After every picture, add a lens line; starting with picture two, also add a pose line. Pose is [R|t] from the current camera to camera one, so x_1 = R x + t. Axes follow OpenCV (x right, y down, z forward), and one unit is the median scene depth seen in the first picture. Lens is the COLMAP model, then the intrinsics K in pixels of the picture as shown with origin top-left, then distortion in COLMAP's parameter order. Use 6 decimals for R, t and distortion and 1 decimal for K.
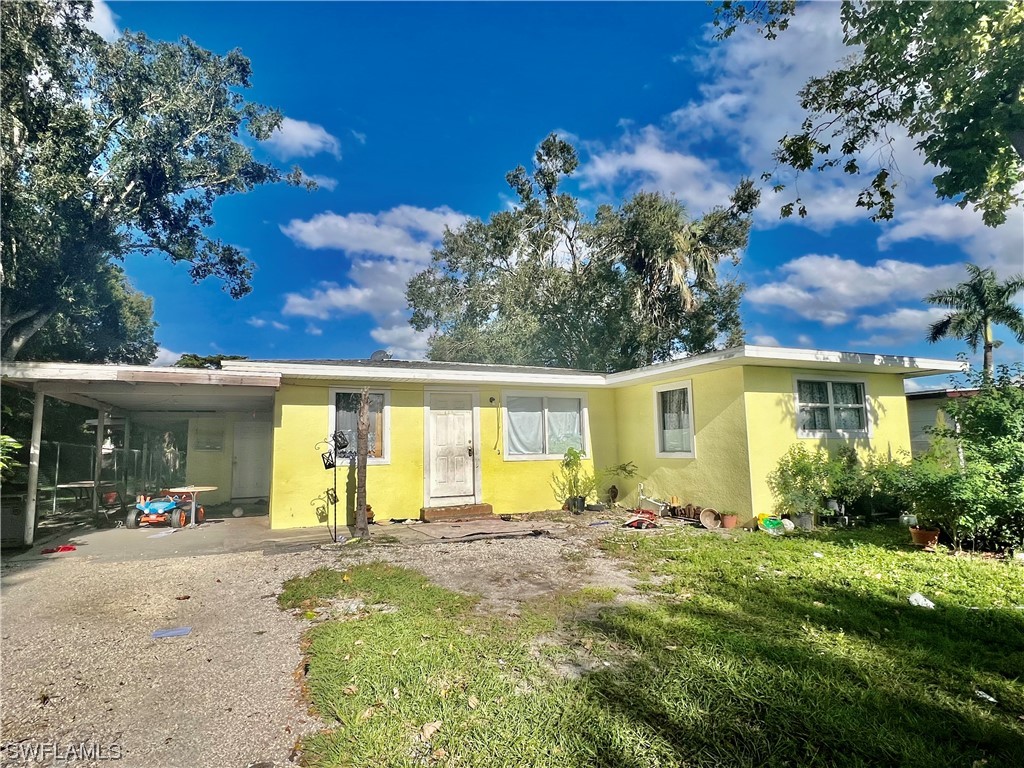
lens RADIAL K [[543.5, 0, 510.4], [0, 543.5, 382.7], [0, 0, 1]] dist [0.001579, -0.001496]
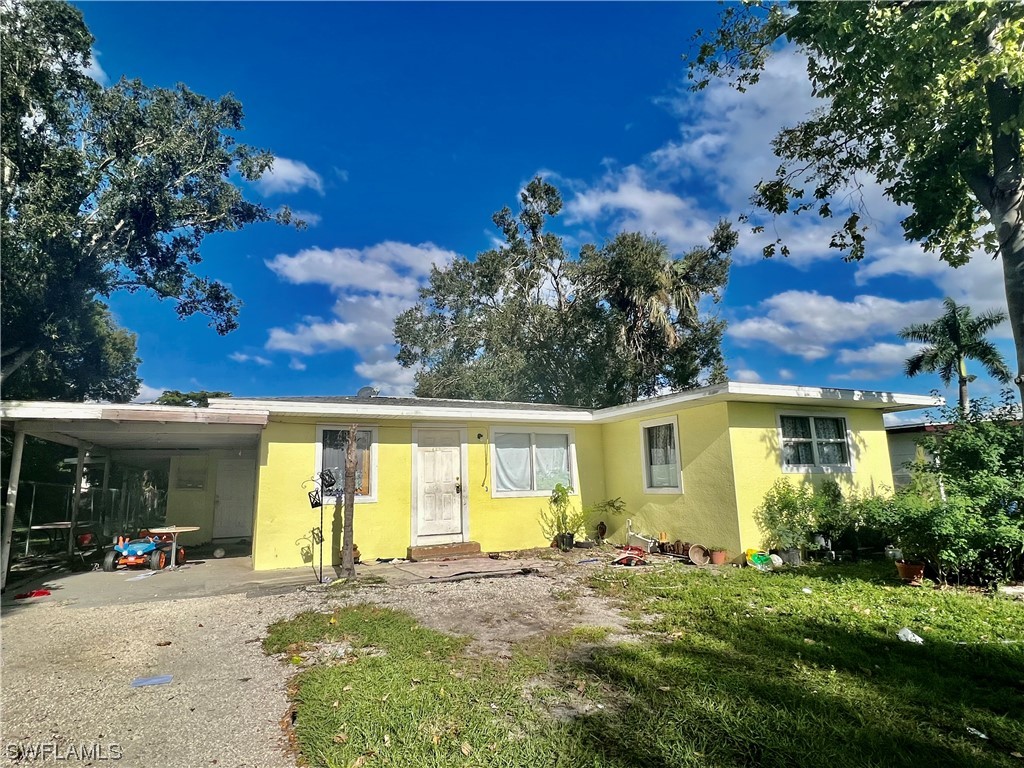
lens RADIAL K [[543.5, 0, 509.5], [0, 543.5, 383.4], [0, 0, 1]] dist [0.001579, -0.001496]
pose [[0.999689, -0.002423, 0.024810, -0.004263], [0.003976, 0.998022, -0.062744, -0.002785], [-0.024609, 0.062823, 0.997721, -0.007205]]
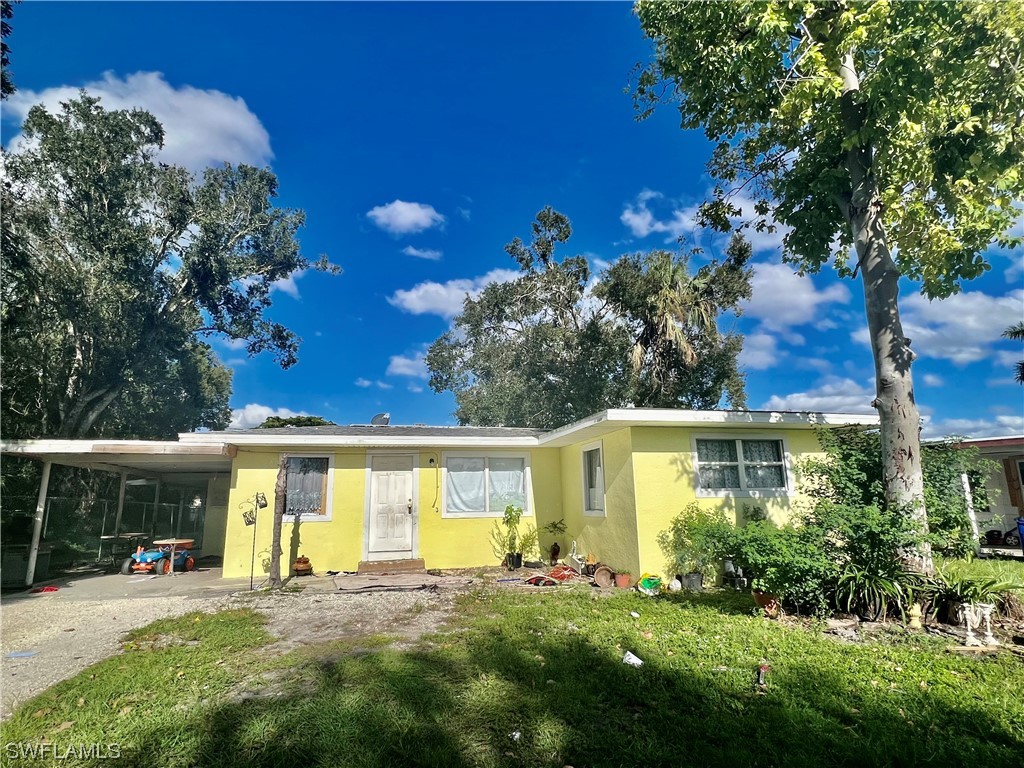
lens RADIAL K [[543.5, 0, 513.1], [0, 543.5, 382.3], [0, 0, 1]] dist [0.001579, -0.001496]
pose [[0.985319, -0.036300, -0.166820, 0.344982], [0.020252, 0.995087, -0.096915, -0.018045], [0.169519, 0.092114, 0.981213, -0.062936]]
